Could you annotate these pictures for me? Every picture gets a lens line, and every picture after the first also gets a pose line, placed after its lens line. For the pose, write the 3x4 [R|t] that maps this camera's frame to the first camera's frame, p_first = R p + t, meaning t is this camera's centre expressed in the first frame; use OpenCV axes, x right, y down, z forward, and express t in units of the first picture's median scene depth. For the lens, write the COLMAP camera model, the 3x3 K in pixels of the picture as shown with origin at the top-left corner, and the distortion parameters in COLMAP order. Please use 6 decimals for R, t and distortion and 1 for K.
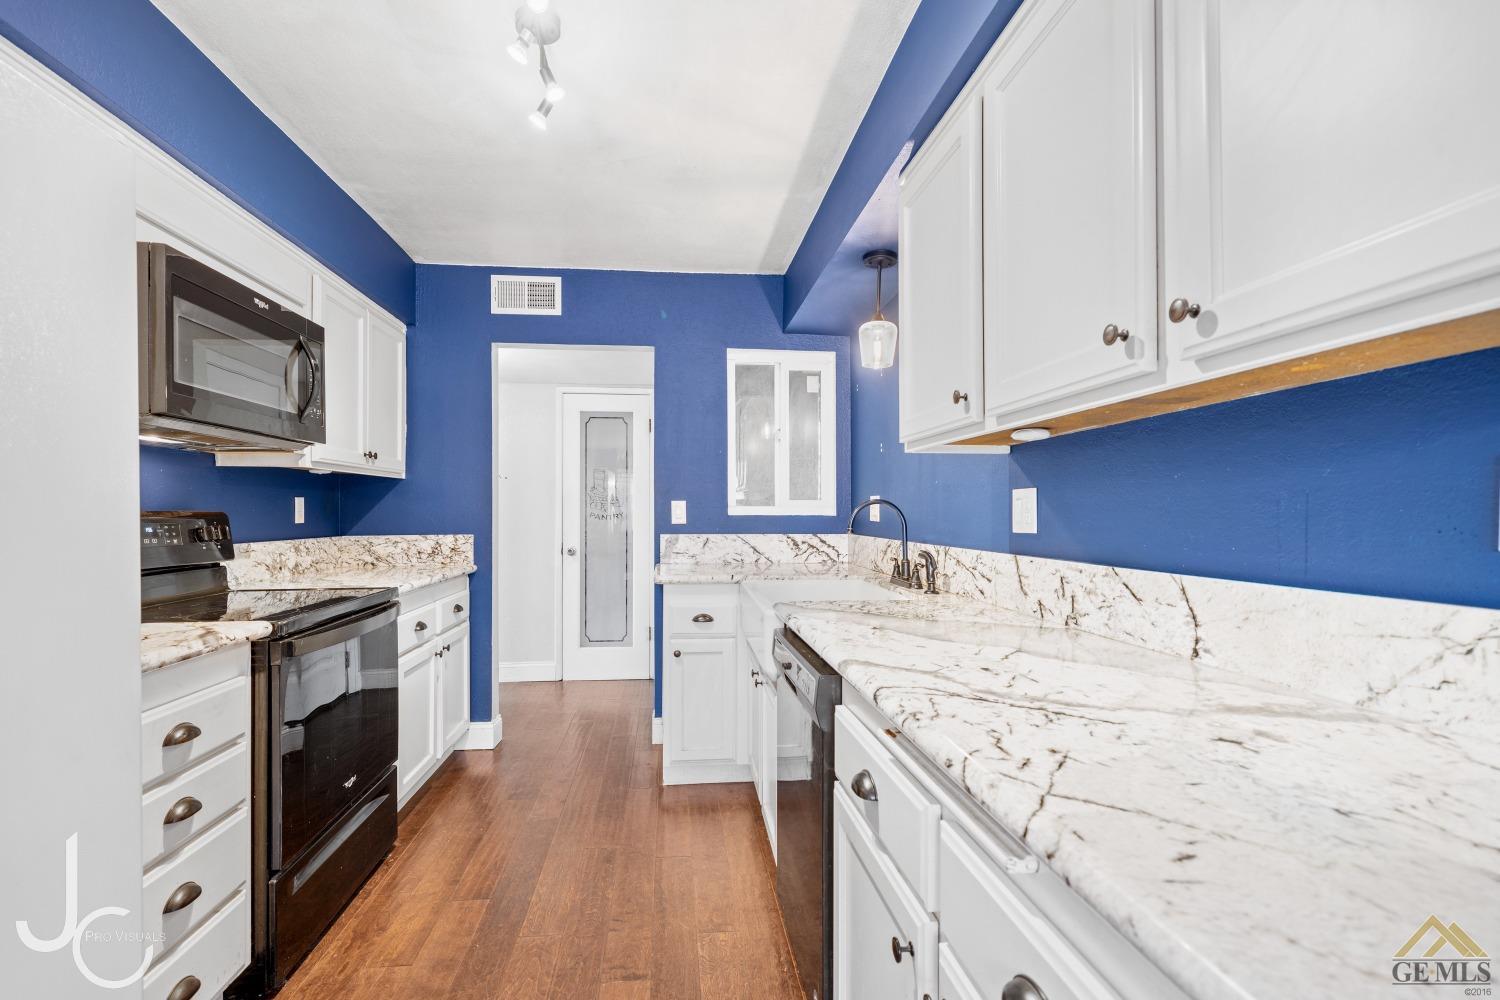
lens RADIAL K [[679.9, 0, 750.0], [0, 679.9, 500.0], [0, 0, 1]] dist [-0.000087, -0.000043]
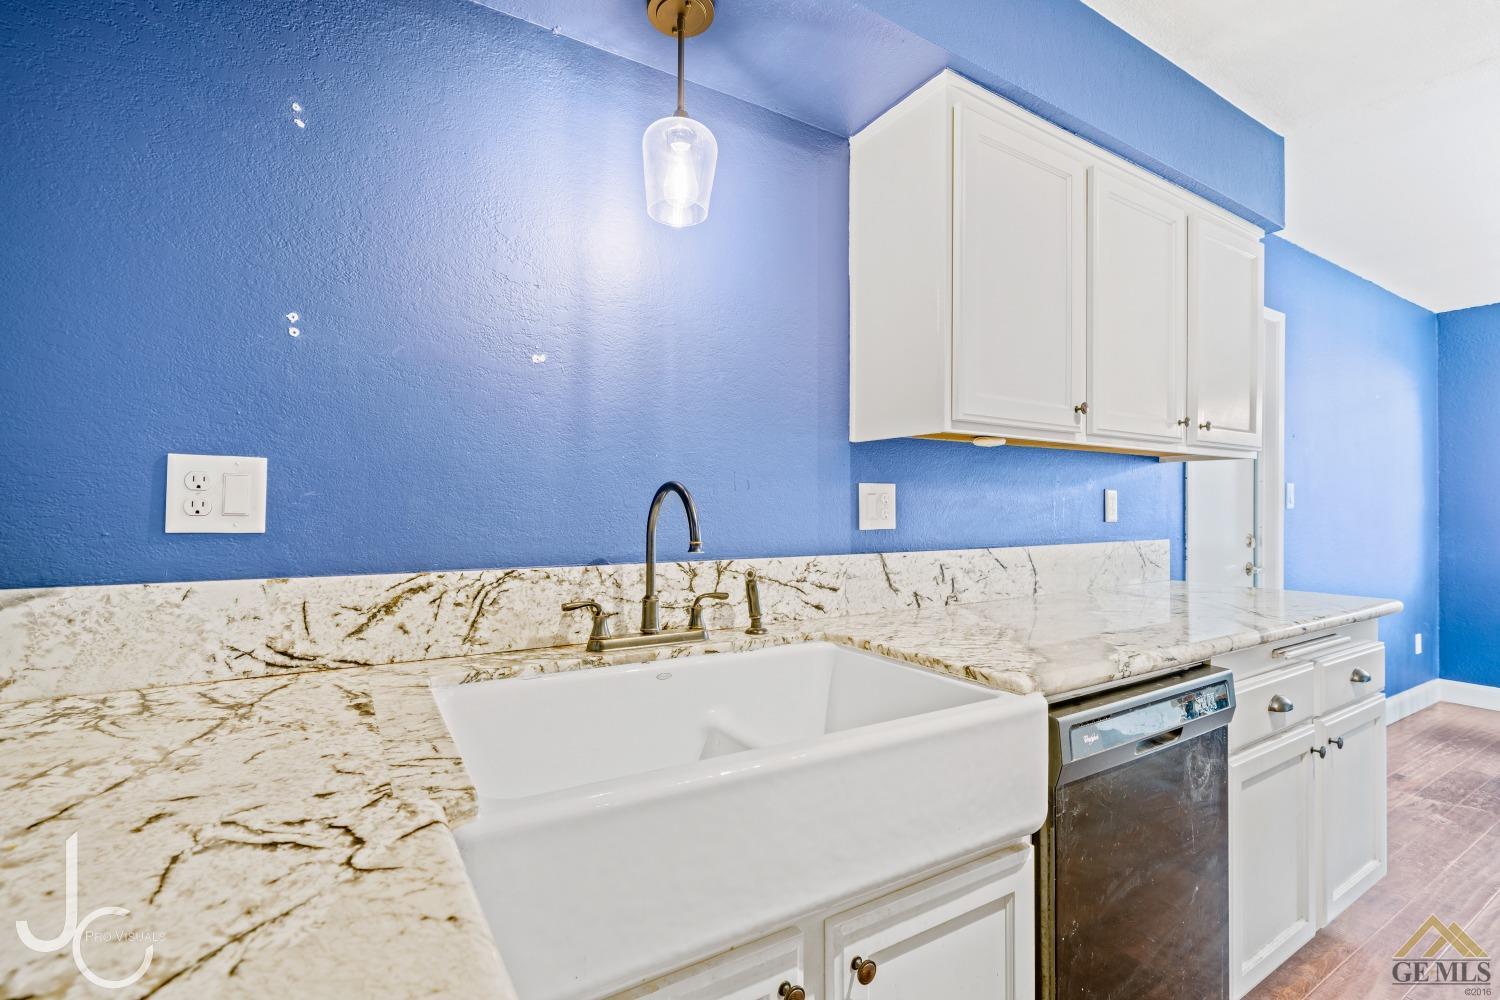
lens RADIAL K [[679.9, 0, 750.0], [0, 679.9, 500.0], [0, 0, 1]] dist [-0.000087, -0.000043]
pose [[-0.430050, 0.005487, 0.902788, -0.424831], [-0.022261, 0.999613, -0.016679, 0.030579], [-0.902530, -0.027270, -0.429762, 1.749763]]
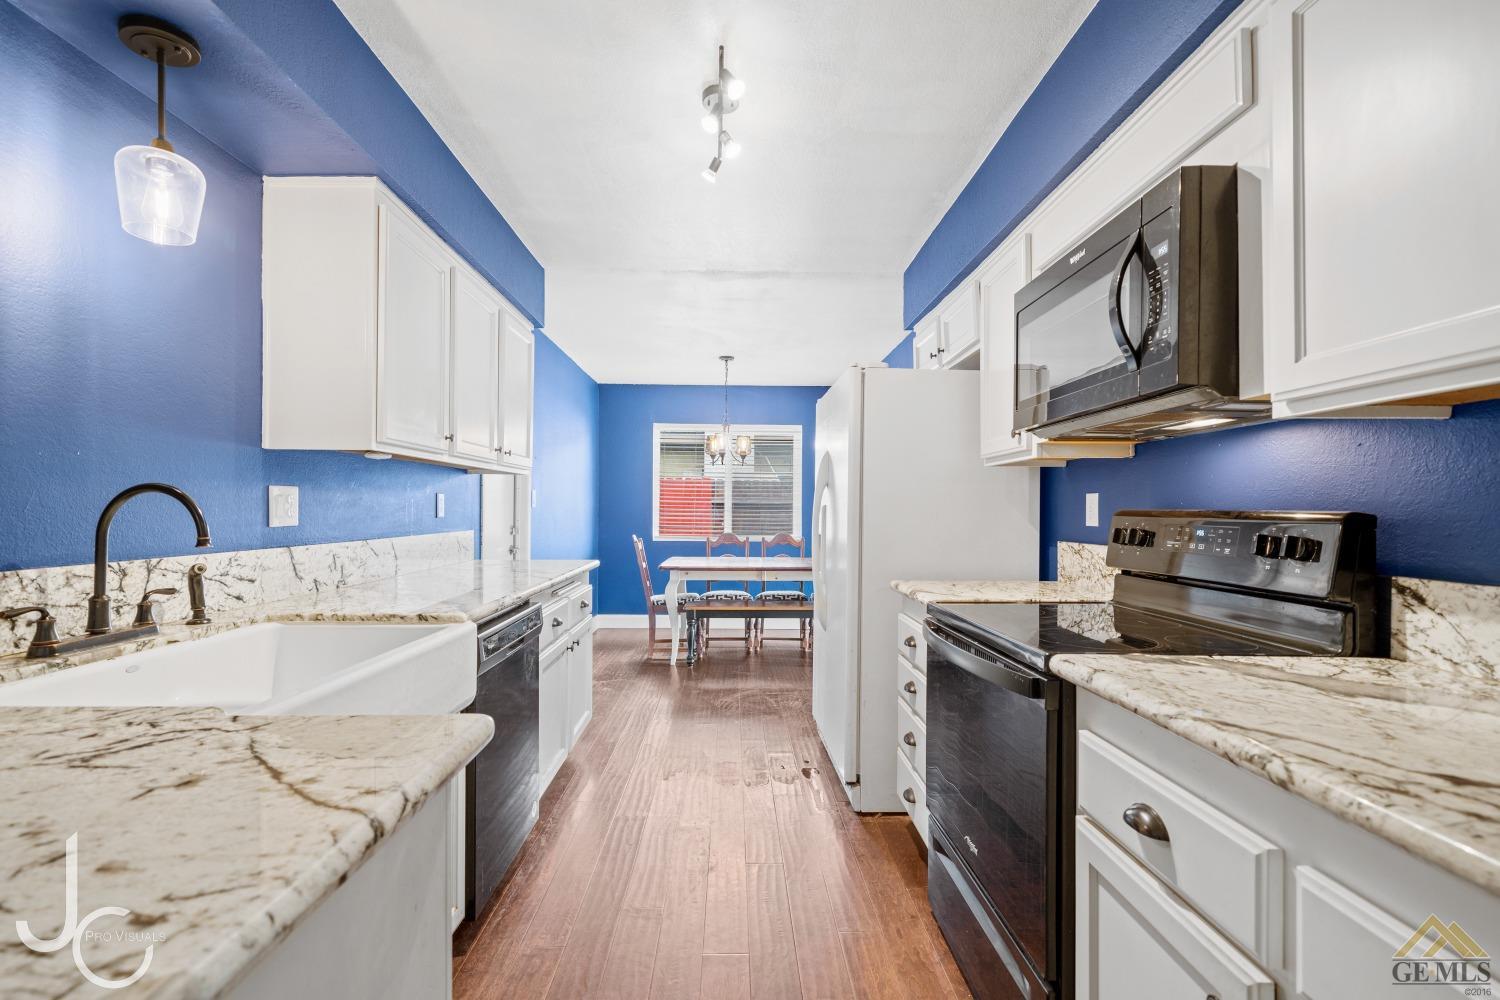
lens RADIAL K [[669.3, 0, 750.0], [0, 669.3, 500.0], [0, 0, 1]] dist [0.000056, 0.000014]
pose [[-0.996113, -0.003927, 0.088001, -0.483732], [-0.006747, 0.999472, -0.031775, 0.039484], [-0.087830, -0.032245, -0.995613, 2.229004]]
